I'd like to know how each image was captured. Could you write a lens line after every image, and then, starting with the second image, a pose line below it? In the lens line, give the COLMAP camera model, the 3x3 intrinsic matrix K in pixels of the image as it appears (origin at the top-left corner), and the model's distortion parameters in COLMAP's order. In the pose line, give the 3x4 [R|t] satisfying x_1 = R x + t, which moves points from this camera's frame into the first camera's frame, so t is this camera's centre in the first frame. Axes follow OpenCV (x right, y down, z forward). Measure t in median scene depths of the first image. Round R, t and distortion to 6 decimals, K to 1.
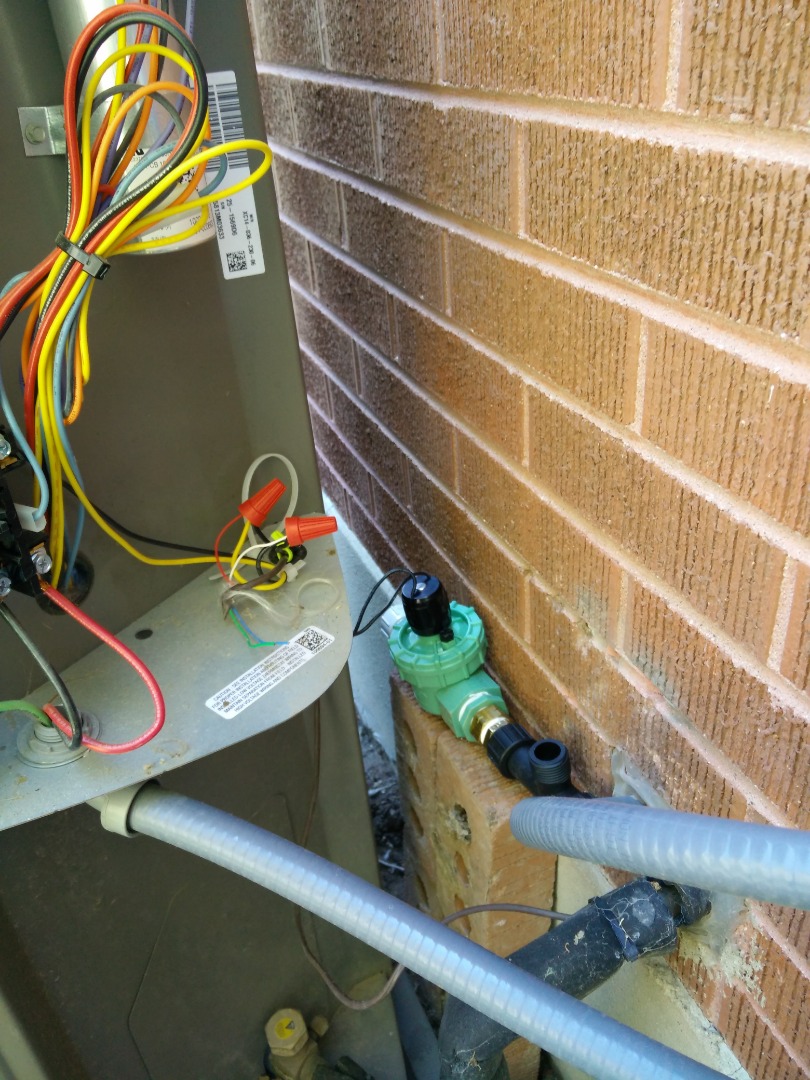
lens RADIAL K [[900.7, 0, 401.6], [0, 900.7, 571.4], [0, 0, 1]] dist [0.069847, -0.099749]
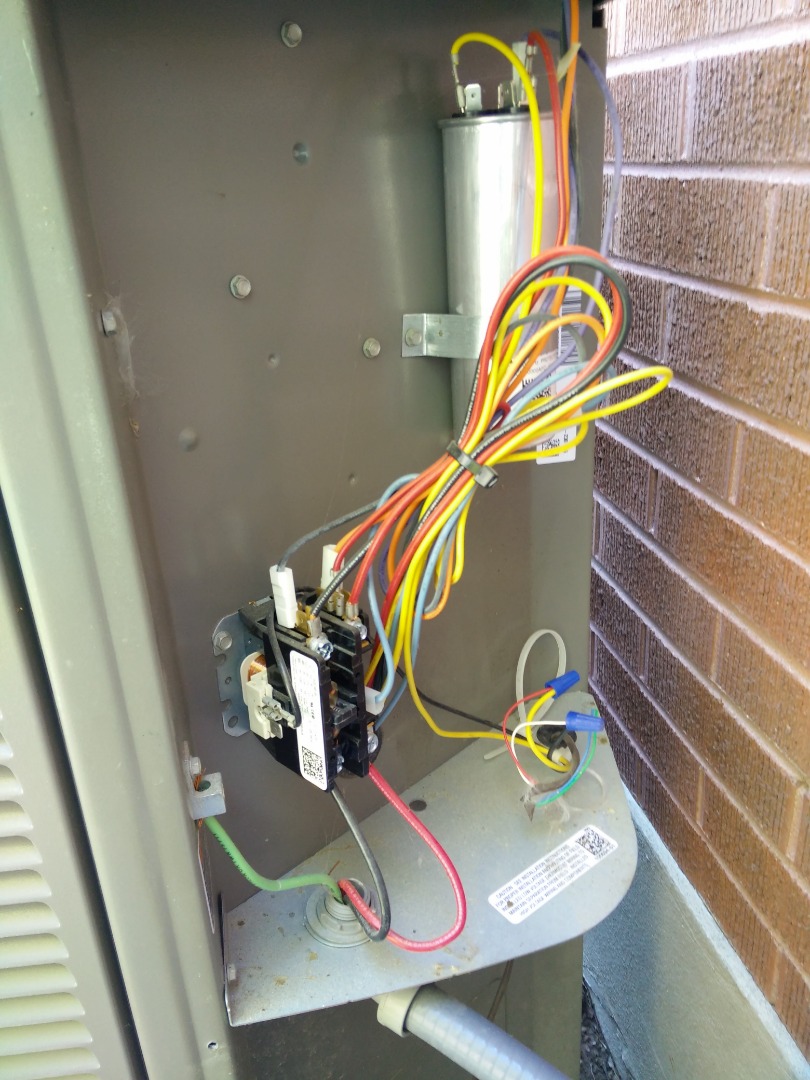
lens RADIAL K [[900.7, 0, 401.6], [0, 900.7, 571.4], [0, 0, 1]] dist [0.069847, -0.099749]
pose [[0.978347, 0.111589, -0.174312, -0.119413], [-0.133305, 0.983993, -0.118266, -0.047668], [0.158325, 0.138942, 0.977562, -0.004621]]
